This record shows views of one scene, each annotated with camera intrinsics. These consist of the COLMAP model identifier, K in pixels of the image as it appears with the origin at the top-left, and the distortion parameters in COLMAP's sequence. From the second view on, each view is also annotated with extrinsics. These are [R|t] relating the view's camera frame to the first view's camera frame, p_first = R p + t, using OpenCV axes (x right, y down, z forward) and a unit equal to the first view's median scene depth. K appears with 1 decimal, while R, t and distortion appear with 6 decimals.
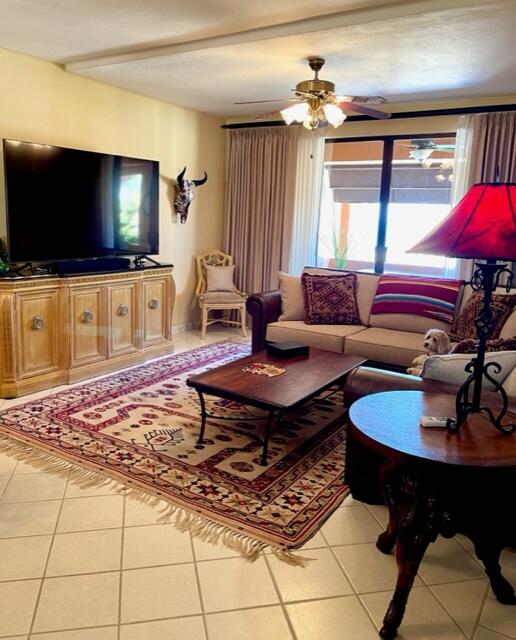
lens RADIAL K [[533.1, 0, 255.5], [0, 533.1, 293.1], [0, 0, 1]] dist [0.029801, -0.033883]
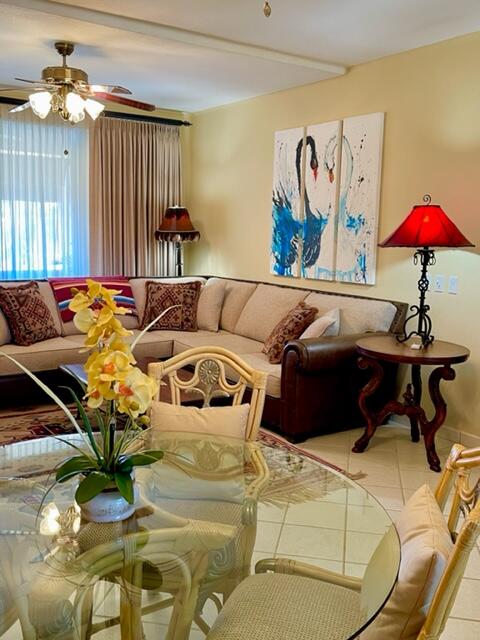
lens RADIAL K [[639.7, 0, 237.7], [0, 639.7, 322.7], [0, 0, 1]] dist [0.015516, 0.000000]
pose [[0.394265, -0.164720, 0.904114, -0.740947], [0.126590, 0.984162, 0.124101, -0.066535], [-0.910236, 0.065523, 0.408872, 0.296465]]
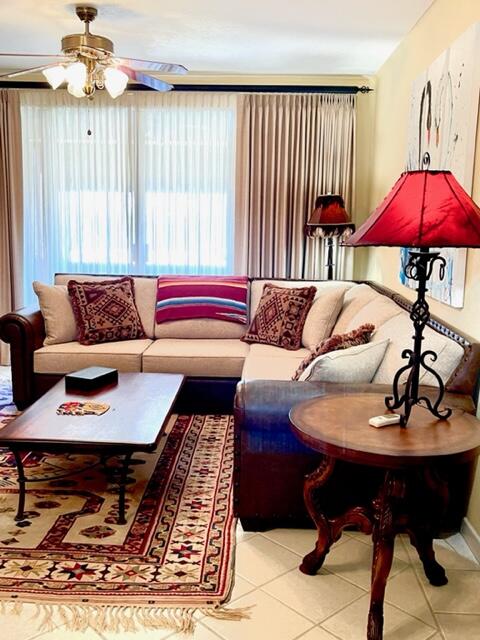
lens RADIAL K [[639.7, 0, 243.7], [0, 639.7, 325.0], [0, 0, 1]] dist [0.015516, 0.000000]
pose [[0.859155, -0.108429, 0.500096, -0.189378], [0.089398, 0.994068, 0.061946, -0.010079], [-0.503846, -0.008514, 0.863751, 0.059418]]
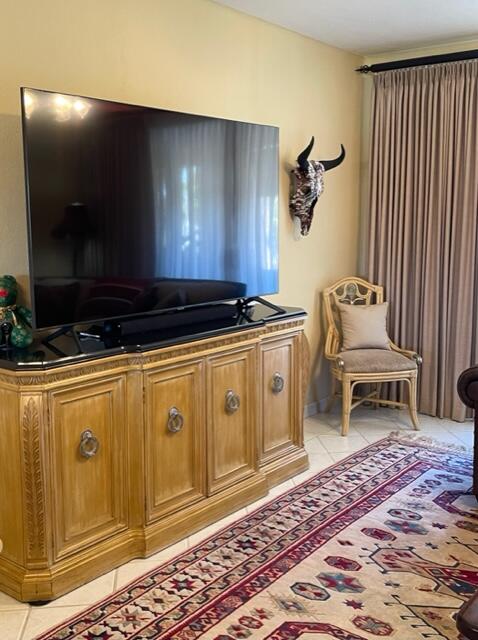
lens RADIAL K [[697.8, 0, 241.3], [0, 697.8, 296.4], [0, 0, 1]] dist [0.028505, 0.000000]
pose [[0.994504, -0.025574, -0.101525, -0.176481], [0.022650, 0.999298, -0.029847, -0.057759], [0.102217, 0.027384, 0.994385, 0.321892]]
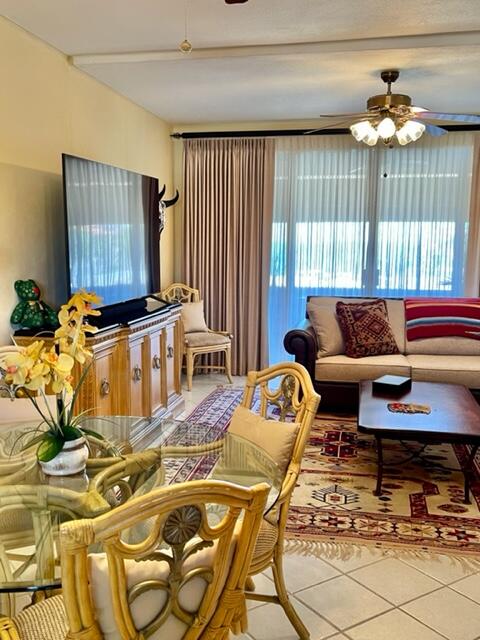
lens RADIAL K [[639.7, 0, 229.5], [0, 639.7, 330.0], [0, 0, 1]] dist [0.015516, 0.000000]
pose [[0.936916, -0.081891, 0.339827, -0.508985], [0.080898, 0.996575, 0.017114, -0.027103], [-0.340064, 0.011457, 0.940332, 0.046174]]
